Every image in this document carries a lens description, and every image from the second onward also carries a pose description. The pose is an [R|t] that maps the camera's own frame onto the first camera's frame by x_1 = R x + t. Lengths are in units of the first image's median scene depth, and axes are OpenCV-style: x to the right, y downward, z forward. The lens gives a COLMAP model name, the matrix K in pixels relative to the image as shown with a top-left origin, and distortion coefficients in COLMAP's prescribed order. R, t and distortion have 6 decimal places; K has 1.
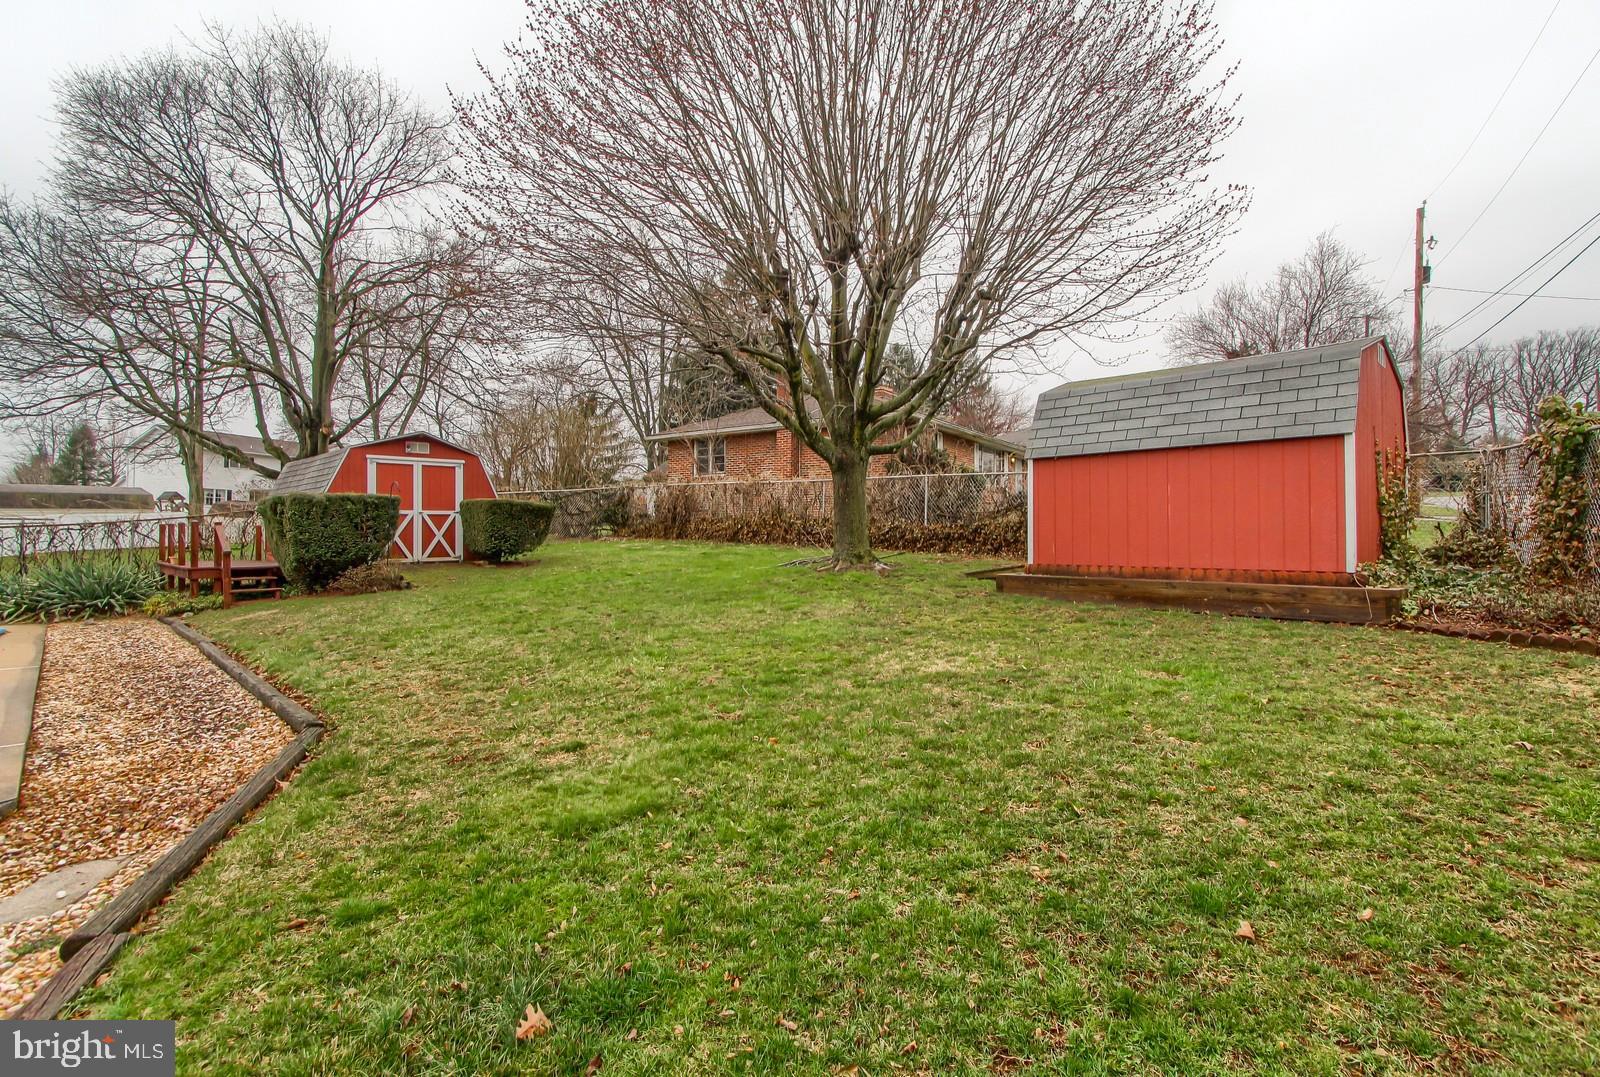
lens RADIAL K [[750.9, 0, 806.7], [0, 750.9, 531.0], [0, 0, 1]] dist [-0.012544, -0.000012]
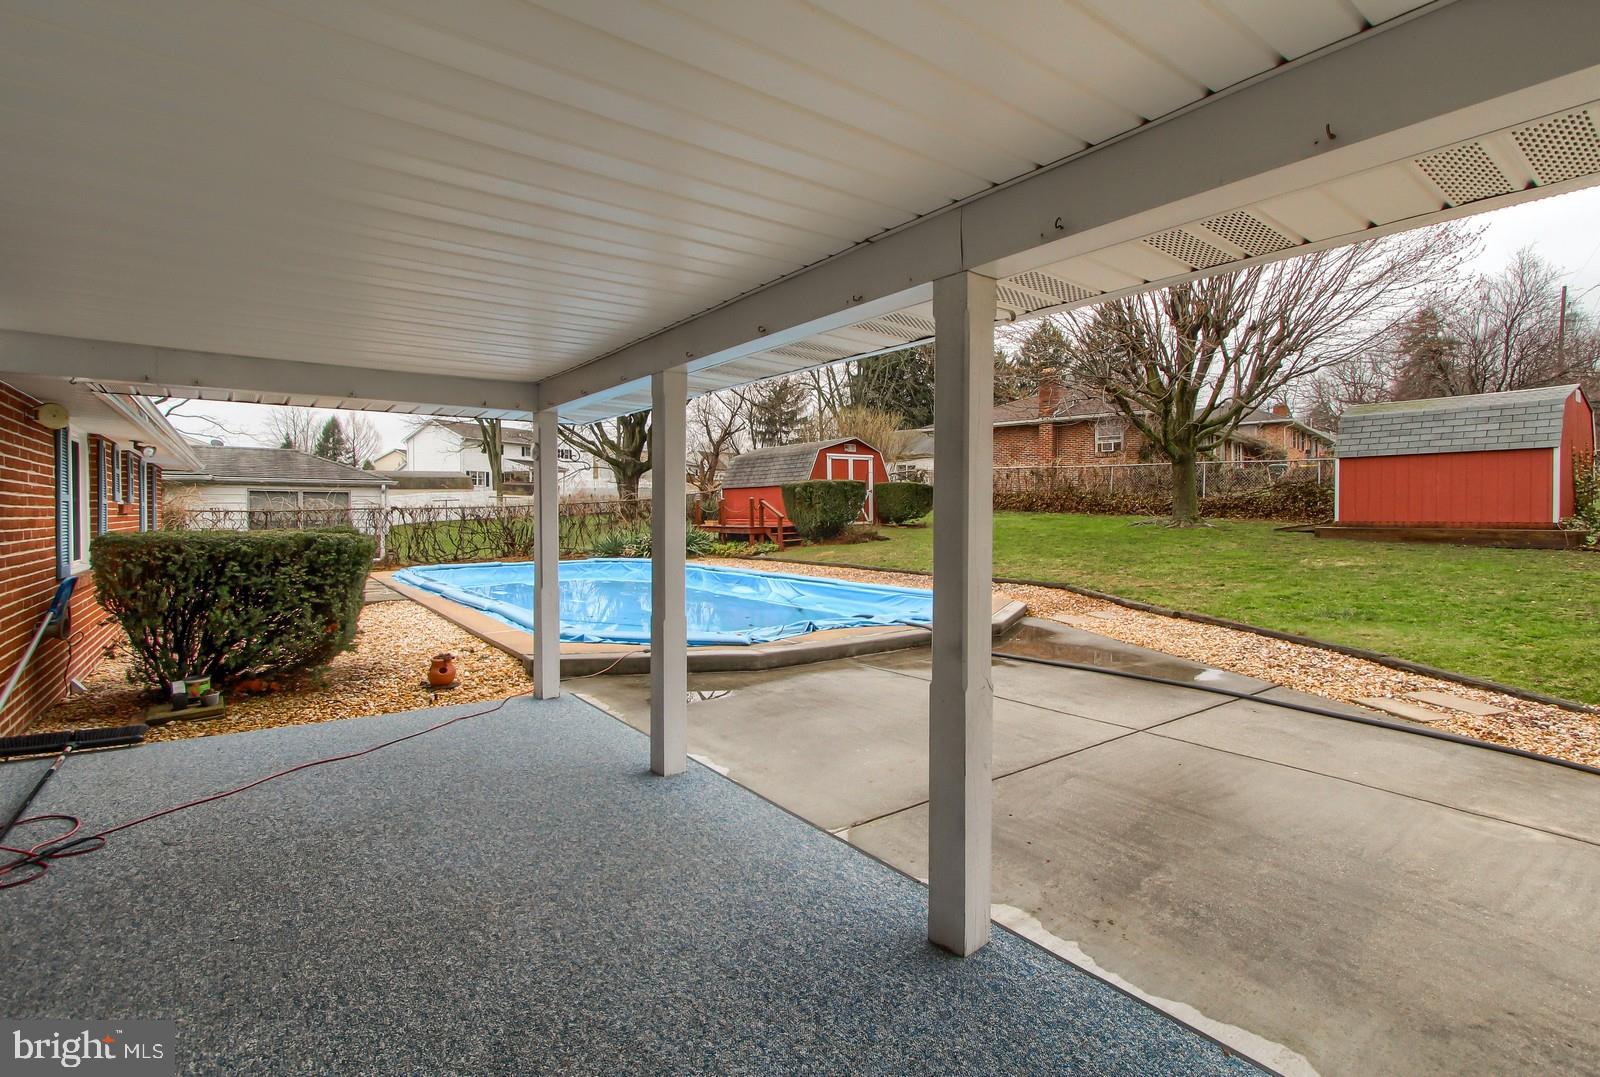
lens RADIAL K [[753.9, 0, 809.3], [0, 753.9, 524.1], [0, 0, 1]] dist [-0.011565, 0.001370]
pose [[0.990138, -0.001002, -0.140094, -0.386070], [0.004478, 0.999690, 0.024497, 0.003047], [0.140026, -0.024882, 0.989835, -0.498998]]
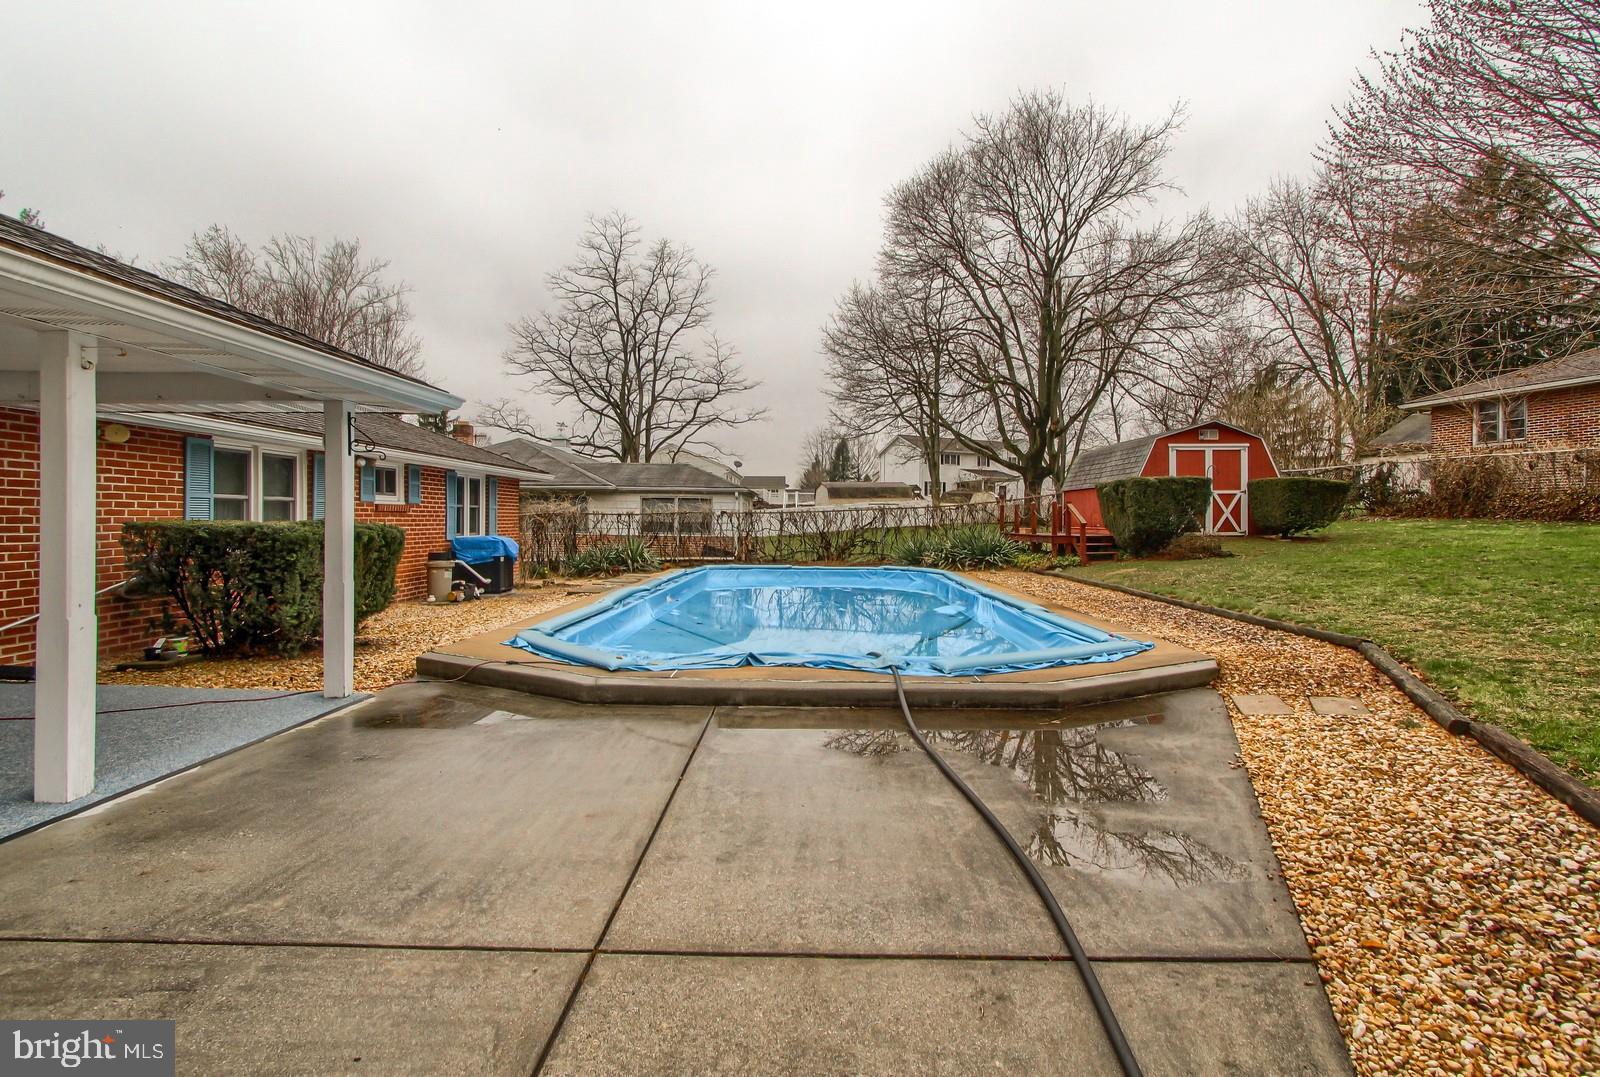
lens RADIAL K [[753.9, 0, 809.3], [0, 753.9, 524.1], [0, 0, 1]] dist [-0.011565, 0.001370]
pose [[0.706209, 0.007418, -0.707964, -0.140619], [-0.000420, 0.999949, 0.010058, 0.012433], [0.708003, -0.006806, 0.706176, -0.225812]]
